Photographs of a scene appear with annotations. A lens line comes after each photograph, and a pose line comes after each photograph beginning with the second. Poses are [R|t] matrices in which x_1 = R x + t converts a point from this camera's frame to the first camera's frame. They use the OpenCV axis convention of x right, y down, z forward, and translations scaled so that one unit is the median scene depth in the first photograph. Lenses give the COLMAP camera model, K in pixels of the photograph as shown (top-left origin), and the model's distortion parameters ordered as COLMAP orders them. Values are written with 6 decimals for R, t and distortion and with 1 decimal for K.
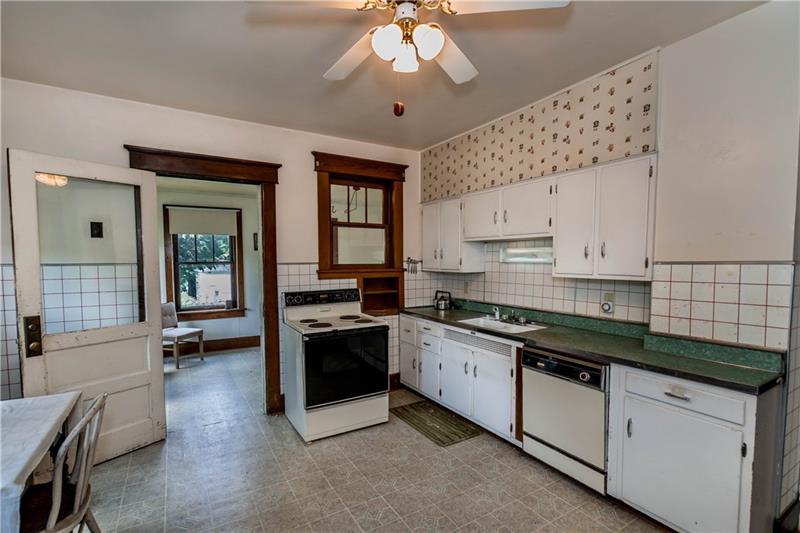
lens RADIAL K [[366.6, 0, 401.9], [0, 366.6, 278.1], [0, 0, 1]] dist [0.000925, 0.000010]
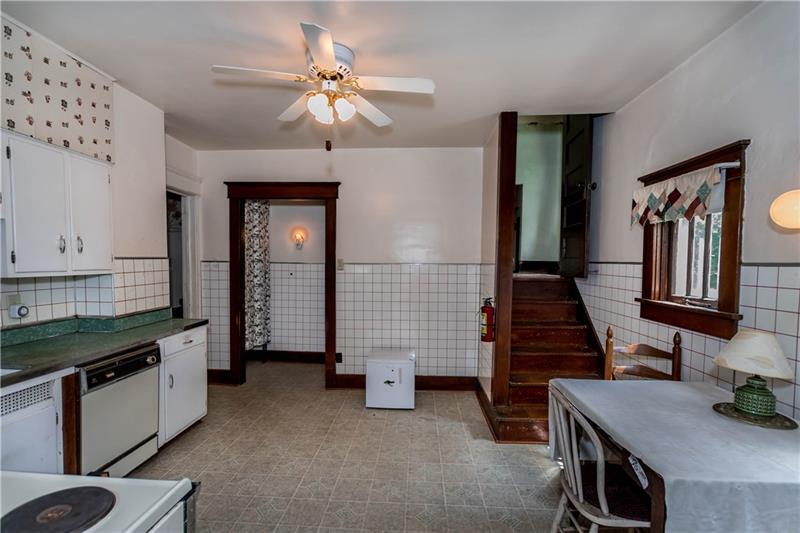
lens RADIAL K [[366.6, 0, 400.2], [0, 366.6, 270.3], [0, 0, 1]] dist [0.000925, 0.000010]
pose [[-0.820647, -0.020078, 0.571082, -0.698135], [0.021093, 0.997637, 0.065386, -0.056281], [-0.571046, 0.065705, -0.818285, 1.348907]]
